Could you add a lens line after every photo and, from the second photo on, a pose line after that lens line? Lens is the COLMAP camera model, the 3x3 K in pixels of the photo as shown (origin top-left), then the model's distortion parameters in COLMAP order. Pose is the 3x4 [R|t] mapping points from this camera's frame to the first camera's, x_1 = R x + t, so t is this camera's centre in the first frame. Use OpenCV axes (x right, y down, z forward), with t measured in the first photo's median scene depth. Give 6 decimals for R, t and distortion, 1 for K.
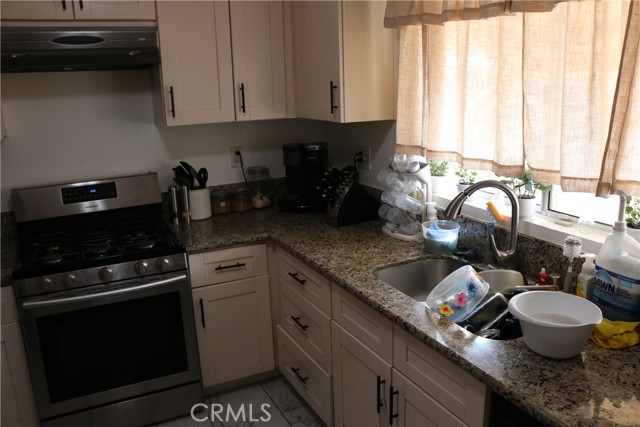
lens RADIAL K [[539.0, 0, 320.0], [0, 539.0, 213.5], [0, 0, 1]] dist [-0.065483, 0.009146]
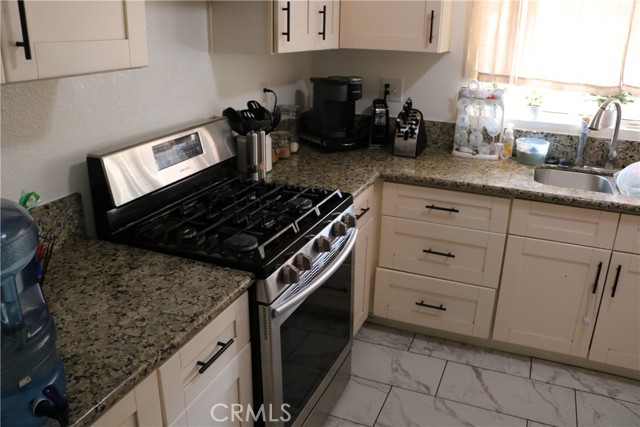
lens RADIAL K [[539.0, 0, 320.0], [0, 539.0, 213.5], [0, 0, 1]] dist [-0.065483, 0.009146]
pose [[0.744776, -0.176629, 0.643514, -0.803579], [0.116647, 0.983946, 0.135068, -0.030999], [-0.657040, -0.025531, 0.753423, 0.366871]]
